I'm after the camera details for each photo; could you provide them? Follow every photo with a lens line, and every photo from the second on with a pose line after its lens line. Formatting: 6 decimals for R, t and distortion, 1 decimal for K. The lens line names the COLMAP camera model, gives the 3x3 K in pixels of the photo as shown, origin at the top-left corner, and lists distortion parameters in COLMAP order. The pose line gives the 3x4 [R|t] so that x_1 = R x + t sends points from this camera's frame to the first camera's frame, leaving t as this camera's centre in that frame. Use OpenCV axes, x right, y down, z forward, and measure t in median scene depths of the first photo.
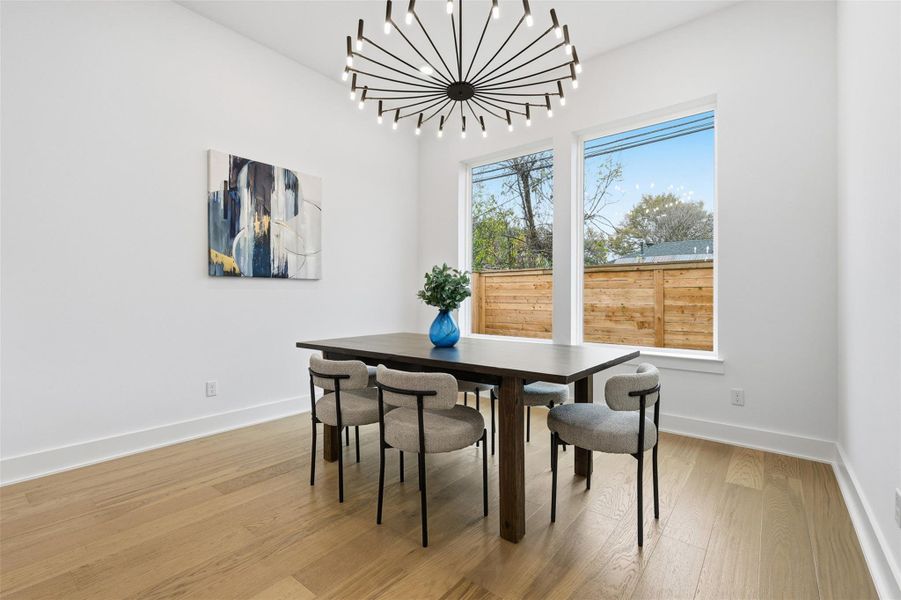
lens RADIAL K [[392.5, 0, 452.6], [0, 392.5, 301.8], [0, 0, 1]] dist [0.003446, 0.000106]
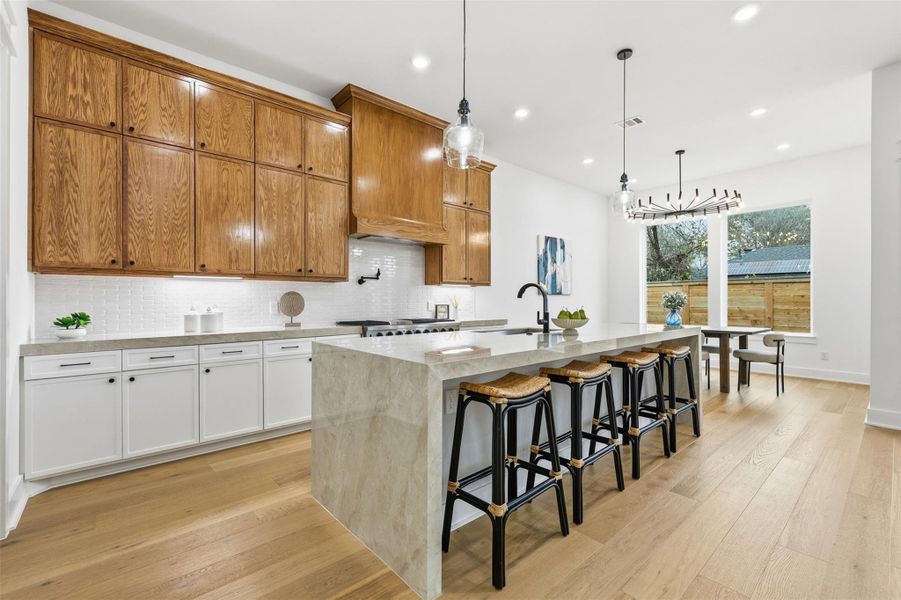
lens RADIAL K [[392.5, 0, 451.6], [0, 392.5, 302.8], [0, 0, 1]] dist [0.003446, 0.000106]
pose [[0.986258, -0.001984, -0.165200, -0.692077], [0.001149, 0.999986, -0.005145, -0.010389], [0.165208, 0.004885, 0.986247, -1.098716]]
